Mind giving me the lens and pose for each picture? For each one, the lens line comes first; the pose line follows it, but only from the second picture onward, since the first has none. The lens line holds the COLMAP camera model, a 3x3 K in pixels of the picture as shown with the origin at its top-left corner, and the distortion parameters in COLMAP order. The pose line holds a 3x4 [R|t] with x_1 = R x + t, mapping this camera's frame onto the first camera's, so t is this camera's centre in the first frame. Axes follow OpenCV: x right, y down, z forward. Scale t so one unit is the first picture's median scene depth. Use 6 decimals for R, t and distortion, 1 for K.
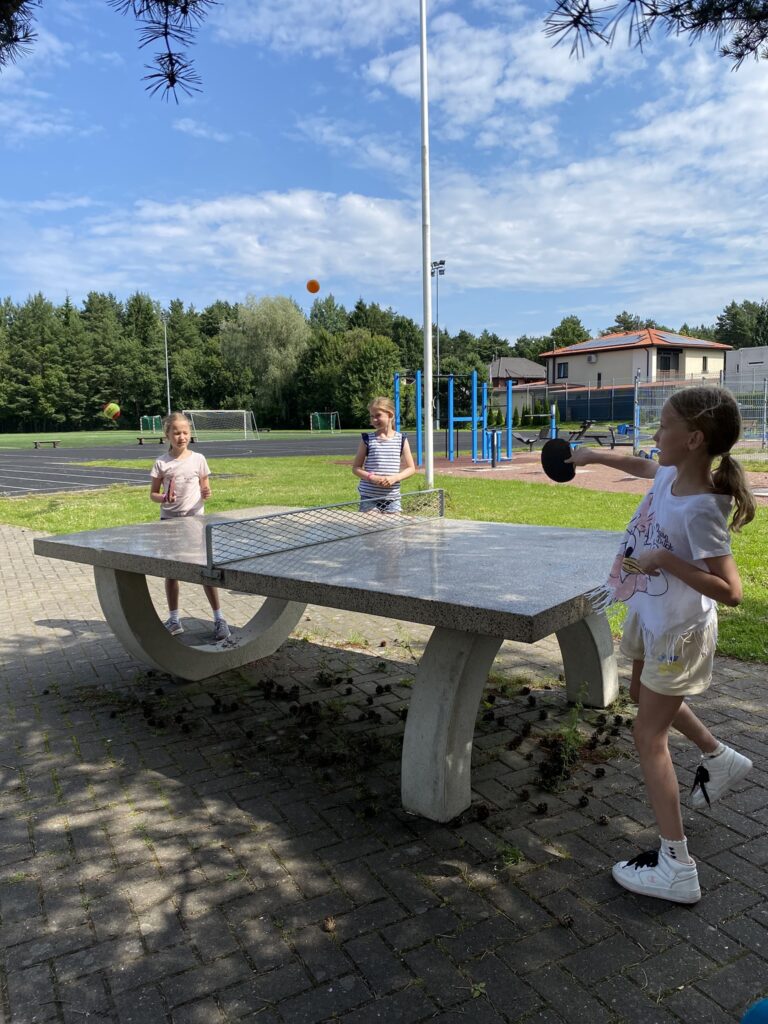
lens RADIAL K [[788.6, 0, 384.0], [0, 788.6, 512.0], [0, 0, 1]] dist [0.092426, -0.000192]
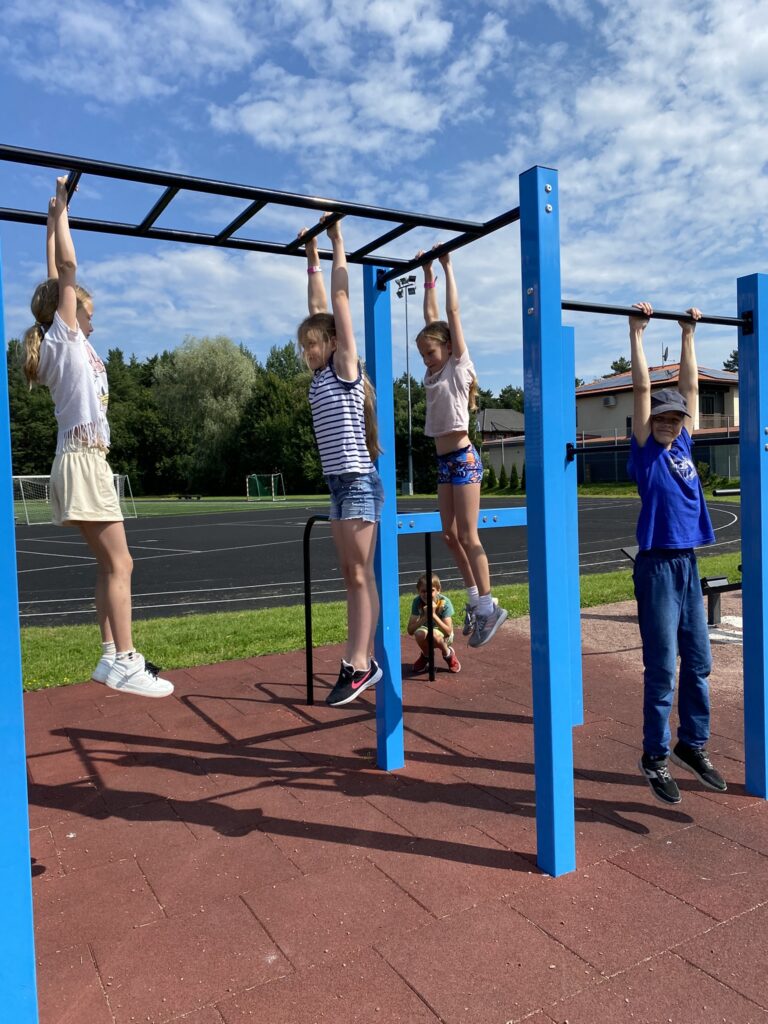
lens RADIAL K [[788.6, 0, 384.0], [0, 788.6, 512.0], [0, 0, 1]] dist [0.092426, -0.000192]
pose [[0.999605, -0.014591, 0.024034, 0.017784], [0.016356, 0.997052, -0.074965, -0.024058], [-0.022870, 0.075329, 0.996896, 0.187265]]
